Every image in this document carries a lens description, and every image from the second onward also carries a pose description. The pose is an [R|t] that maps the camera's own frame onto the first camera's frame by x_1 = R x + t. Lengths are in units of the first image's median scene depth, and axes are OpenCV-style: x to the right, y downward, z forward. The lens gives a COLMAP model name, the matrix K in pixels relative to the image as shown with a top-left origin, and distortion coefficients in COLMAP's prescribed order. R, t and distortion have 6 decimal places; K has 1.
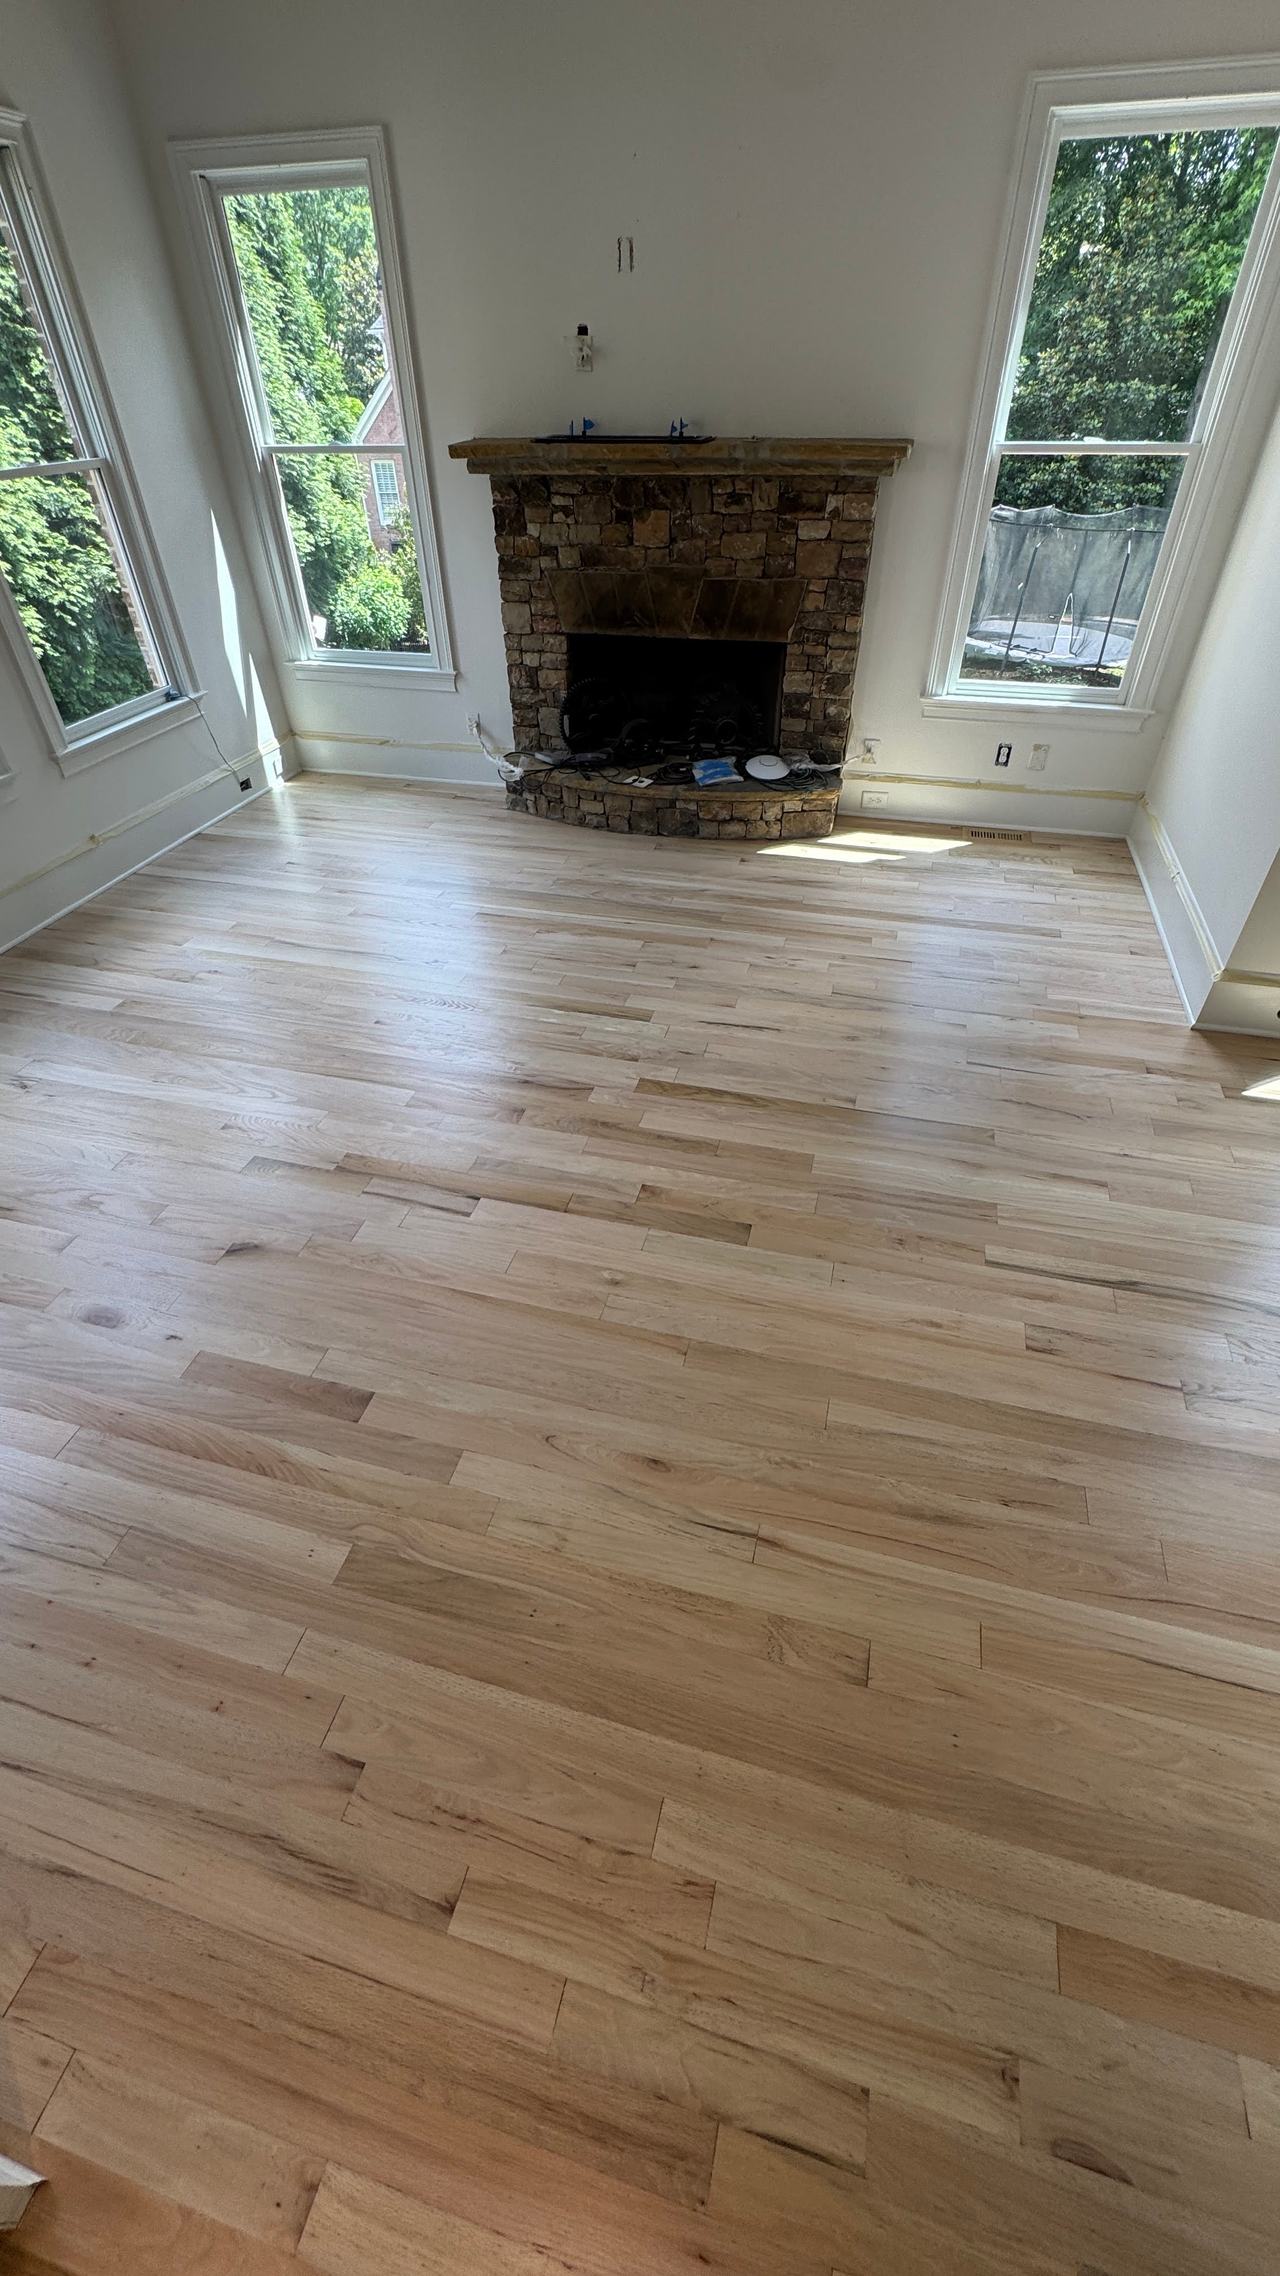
lens RADIAL K [[907.7, 0, 642.8], [0, 907.7, 1134.8], [0, 0, 1]] dist [-0.004054, 0.000328]
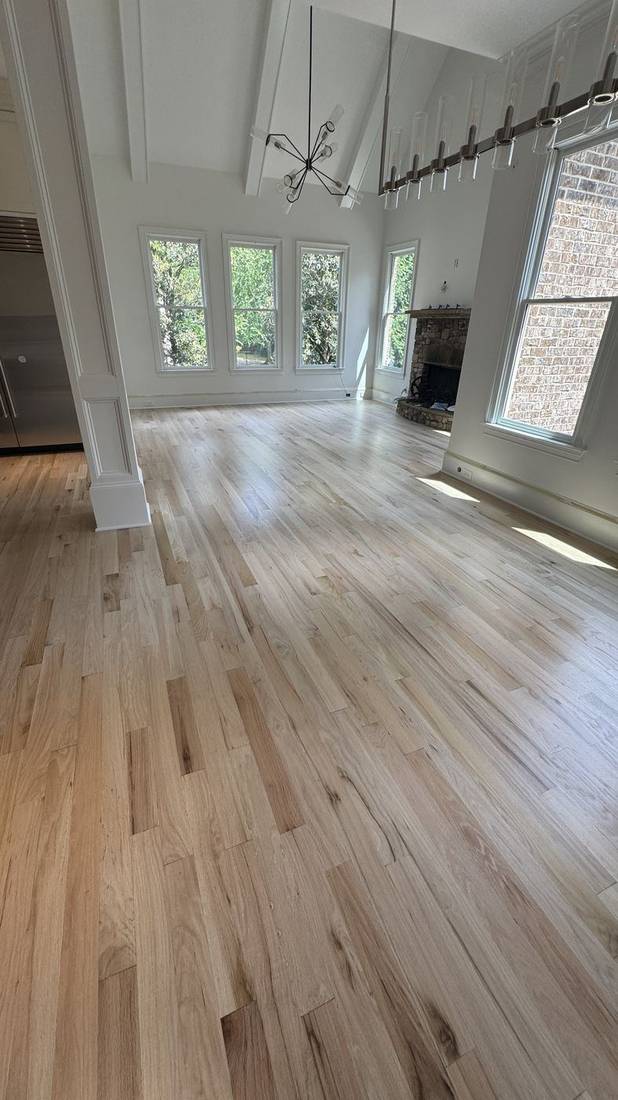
lens RADIAL K [[438.7, 0, 310.4], [0, 438.7, 548.5], [0, 0, 1]] dist [-0.004054, 0.000328]
pose [[0.605244, 0.388462, -0.694821, 1.093819], [-0.534438, 0.845179, 0.006987, 0.237976], [0.589963, 0.367110, 0.719148, -0.148528]]
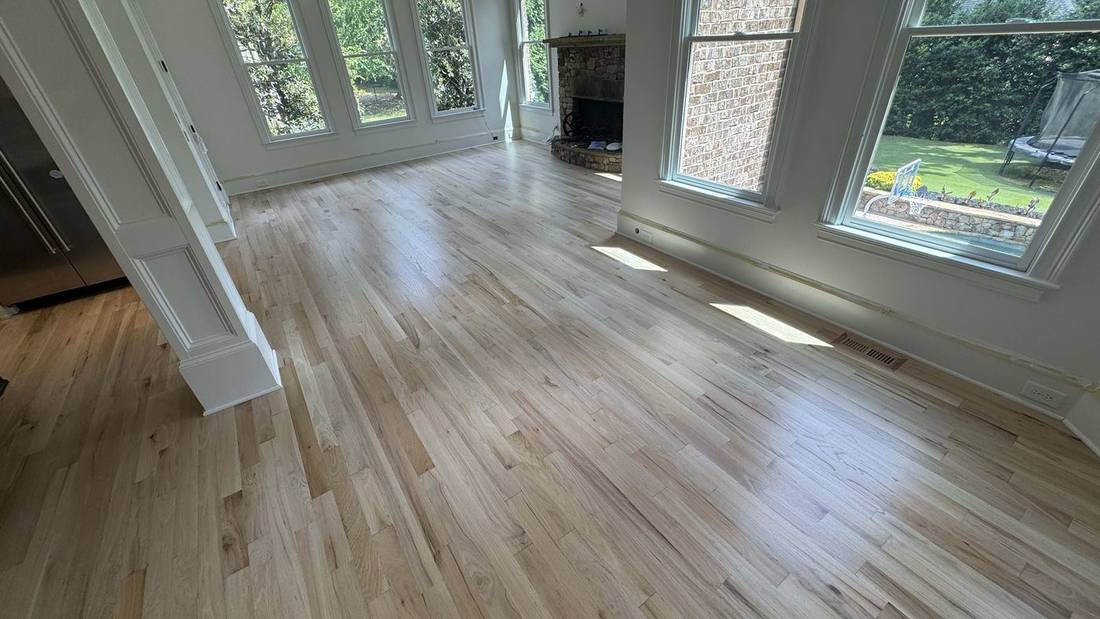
lens RADIAL K [[438.7, 0, 550.0], [0, 438.7, 309.5], [0, 0, 1]] dist [-0.004054, 0.000328]
pose [[0.760947, 0.317969, -0.565558, 0.954008], [-0.378099, 0.925691, 0.011720, 0.113756], [0.527259, 0.204918, 0.824625, -0.095207]]
